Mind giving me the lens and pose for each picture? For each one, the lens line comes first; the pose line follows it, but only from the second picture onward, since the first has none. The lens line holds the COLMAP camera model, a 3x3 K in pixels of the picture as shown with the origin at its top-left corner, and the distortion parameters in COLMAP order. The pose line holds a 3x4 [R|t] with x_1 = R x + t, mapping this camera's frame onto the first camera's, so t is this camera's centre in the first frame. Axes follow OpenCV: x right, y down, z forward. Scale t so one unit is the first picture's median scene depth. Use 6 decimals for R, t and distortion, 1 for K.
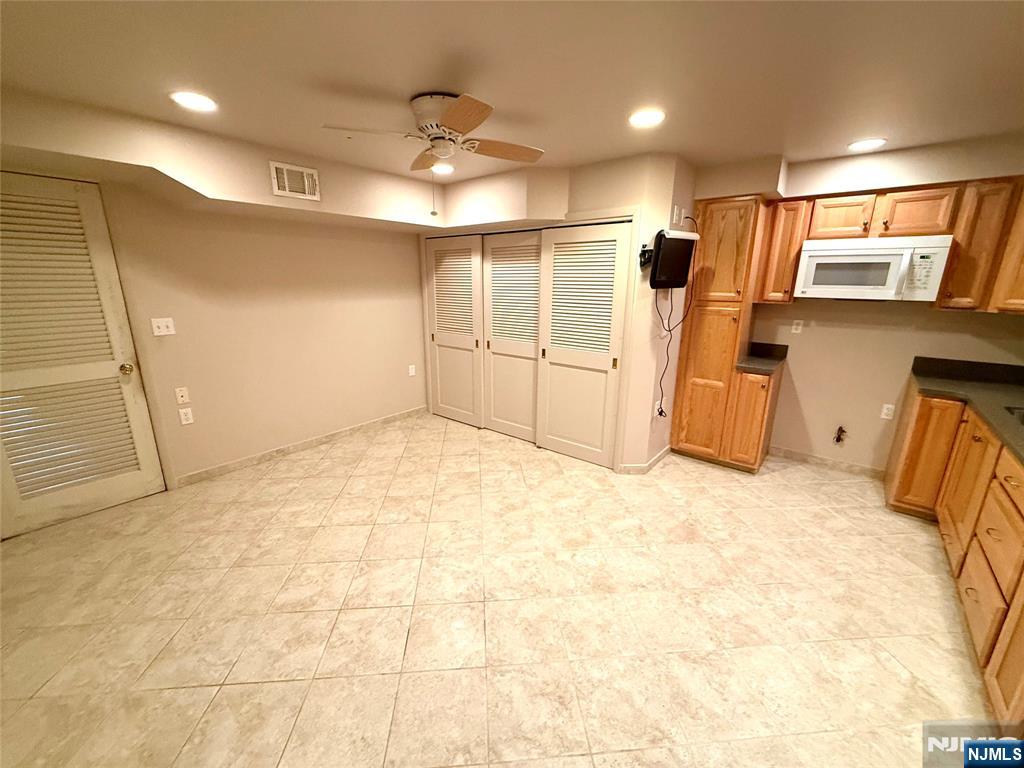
lens RADIAL K [[407.7, 0, 513.7], [0, 407.7, 386.7], [0, 0, 1]] dist [-0.001091, 0.000192]
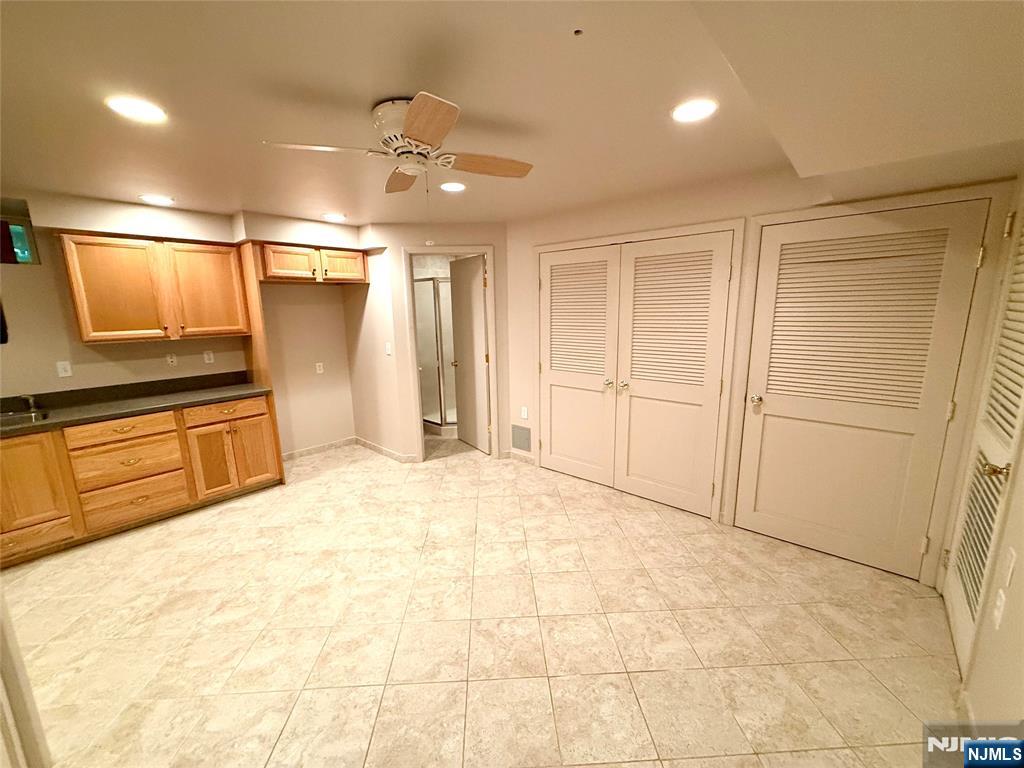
lens RADIAL K [[407.7, 0, 510.3], [0, 407.7, 382.4], [0, 0, 1]] dist [-0.001091, 0.000192]
pose [[-0.999074, 0.004572, 0.042773, -0.337213], [0.022617, 0.901638, 0.431901, -0.436728], [-0.036592, 0.432468, -0.900906, 1.586553]]
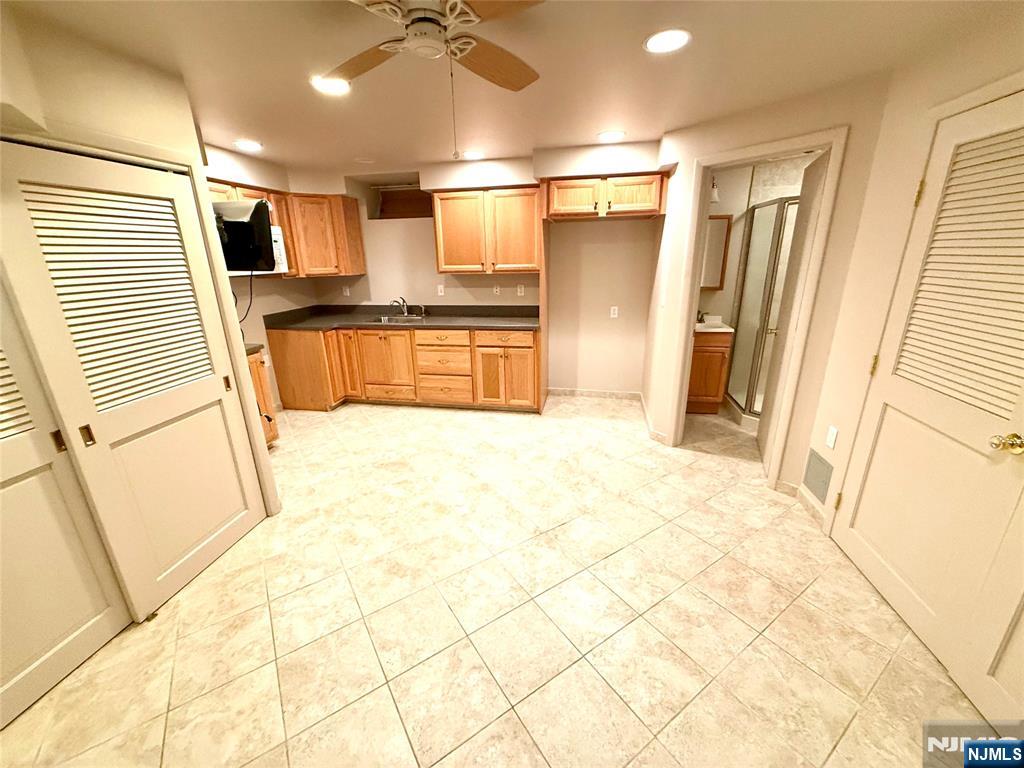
lens RADIAL K [[407.7, 0, 506.9], [0, 407.7, 383.8], [0, 0, 1]] dist [-0.001091, 0.000192]
pose [[-0.474207, -0.266246, 0.839191, -0.715802], [0.244012, 0.876091, 0.415839, -0.292289], [-0.845923, 0.401966, -0.350481, 1.067923]]
